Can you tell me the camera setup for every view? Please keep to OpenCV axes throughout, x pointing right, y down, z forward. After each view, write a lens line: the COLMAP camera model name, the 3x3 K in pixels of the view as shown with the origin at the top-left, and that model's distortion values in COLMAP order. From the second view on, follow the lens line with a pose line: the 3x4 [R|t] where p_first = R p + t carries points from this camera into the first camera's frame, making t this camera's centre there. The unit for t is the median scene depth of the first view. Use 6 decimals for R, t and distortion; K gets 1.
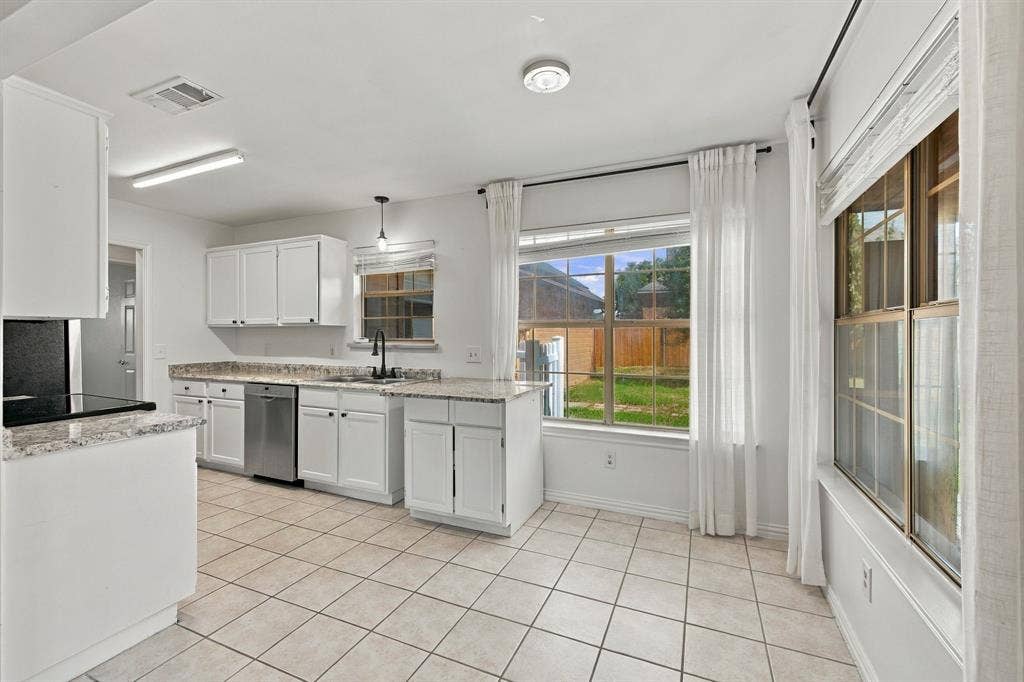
lens RADIAL K [[434.5, 0, 510.6], [0, 434.5, 334.5], [0, 0, 1]] dist [0.007530, -0.001131]
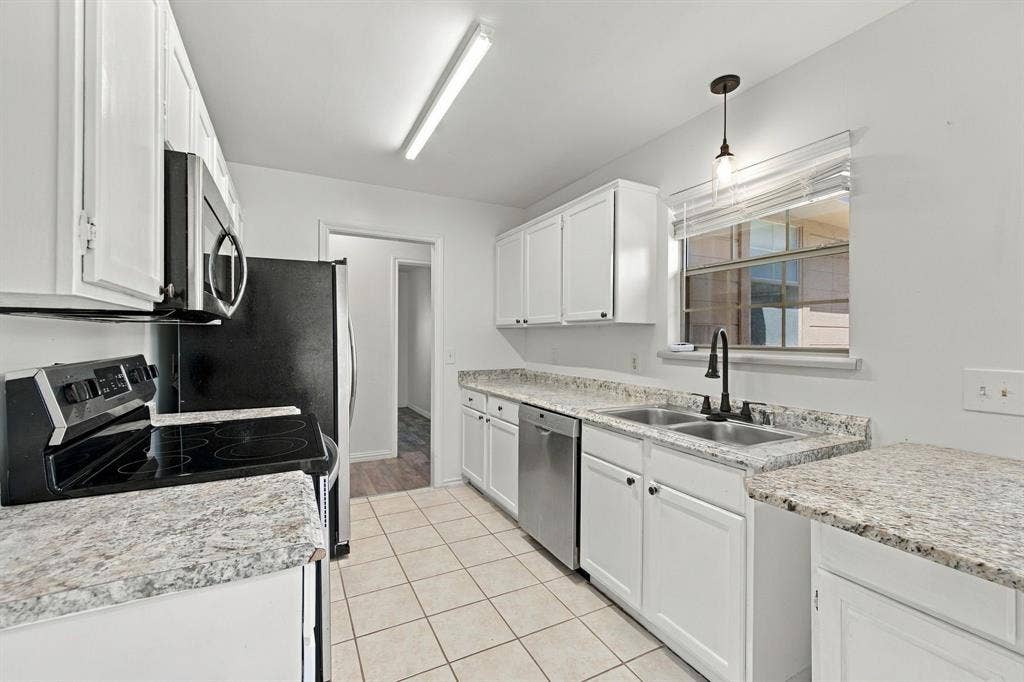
lens RADIAL K [[434.5, 0, 512.4], [0, 434.5, 338.9], [0, 0, 1]] dist [0.007530, -0.001131]
pose [[0.784241, 0.005875, -0.620429, -0.163038], [-0.003941, 0.999982, 0.004488, 0.000433], [0.620444, -0.001075, 0.784250, 0.409672]]
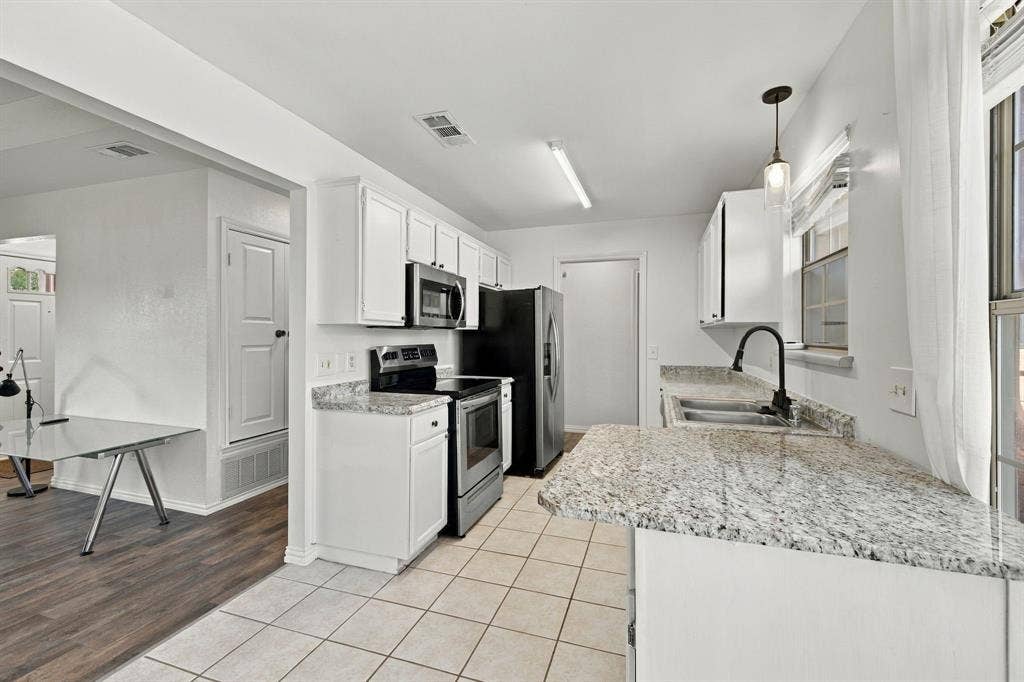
lens RADIAL K [[434.5, 0, 509.4], [0, 434.5, 337.2], [0, 0, 1]] dist [0.007530, -0.001131]
pose [[0.098991, 0.002745, -0.995085, 0.226702], [-0.001588, 0.999995, 0.002600, 0.001400], [0.995087, 0.001323, 0.098994, 0.588496]]
